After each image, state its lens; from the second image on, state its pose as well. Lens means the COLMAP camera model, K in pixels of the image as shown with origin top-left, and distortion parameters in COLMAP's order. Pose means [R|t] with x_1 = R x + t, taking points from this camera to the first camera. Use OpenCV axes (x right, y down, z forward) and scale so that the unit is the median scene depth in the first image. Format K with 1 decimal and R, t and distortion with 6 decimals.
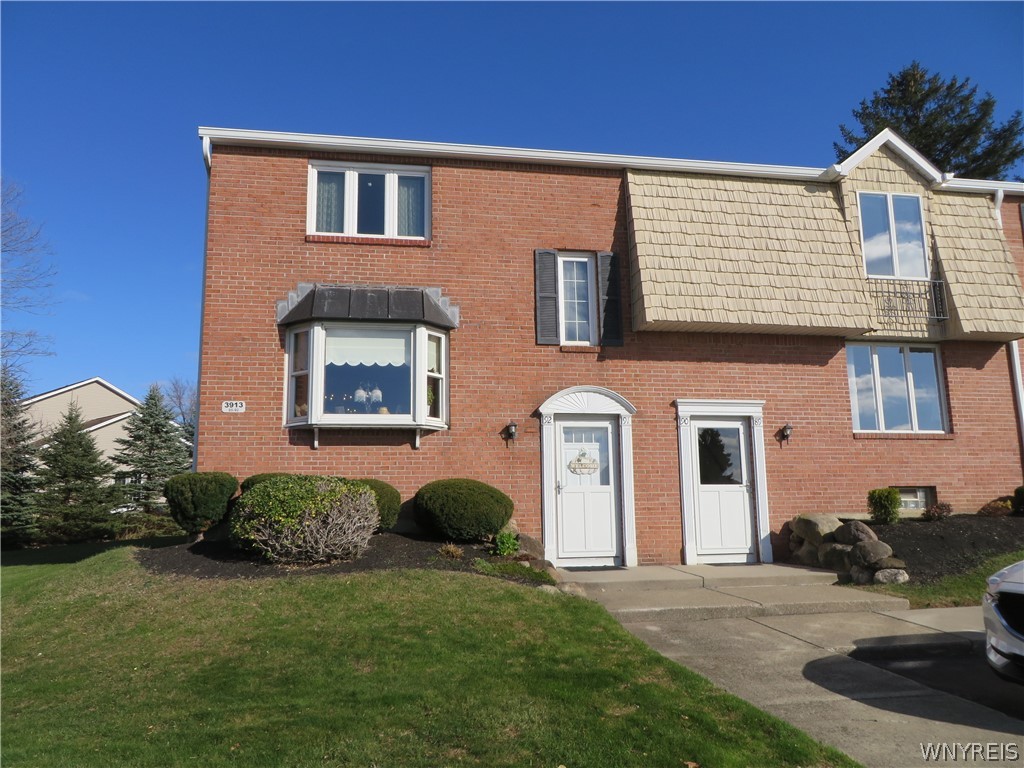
lens RADIAL K [[765.7, 0, 507.2], [0, 765.7, 391.5], [0, 0, 1]] dist [-0.026654, 0.010234]
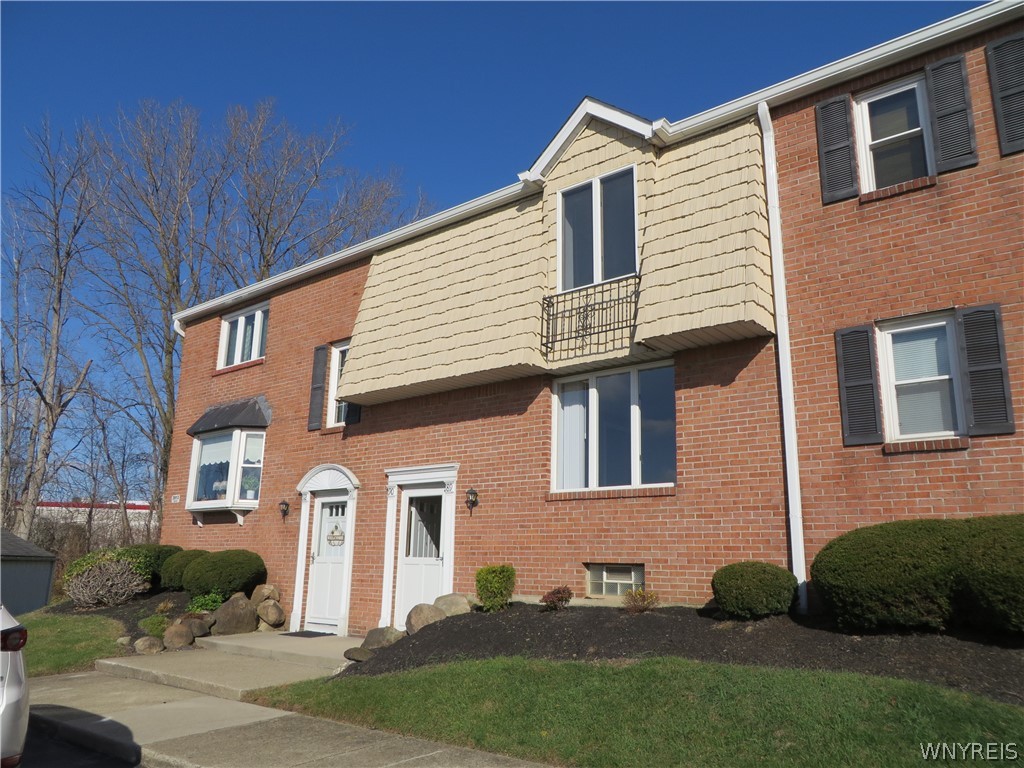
lens RADIAL K [[765.7, 0, 519.8], [0, 765.7, 390.3], [0, 0, 1]] dist [-0.026654, 0.010234]
pose [[0.663465, -0.146526, -0.733720, 1.064461], [0.092821, 0.989180, -0.113609, 0.036571], [0.742428, 0.007272, 0.669887, 0.455245]]
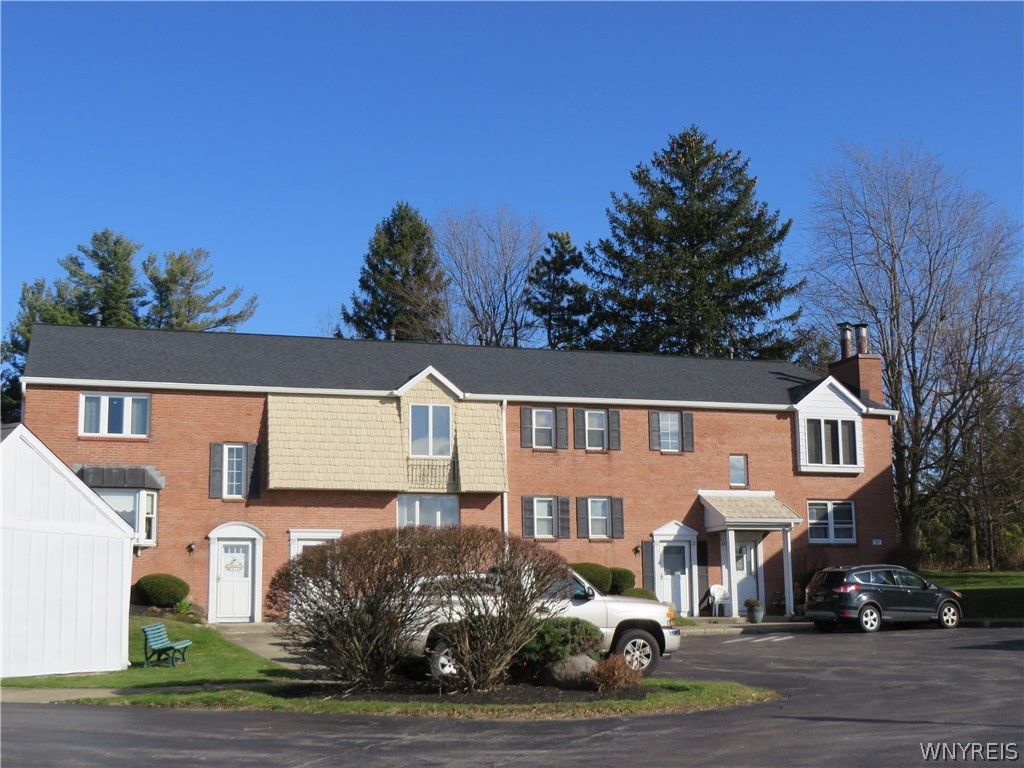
lens RADIAL K [[1350.5, 0, 518.2], [0, 1350.5, 376.2], [0, 0, 1]] dist [-0.065932, 0.000000]
pose [[0.988354, 0.025722, 0.149981, 0.263324], [-0.023215, 0.999560, -0.018440, -0.293418], [-0.150390, 0.014743, 0.988517, -2.127317]]
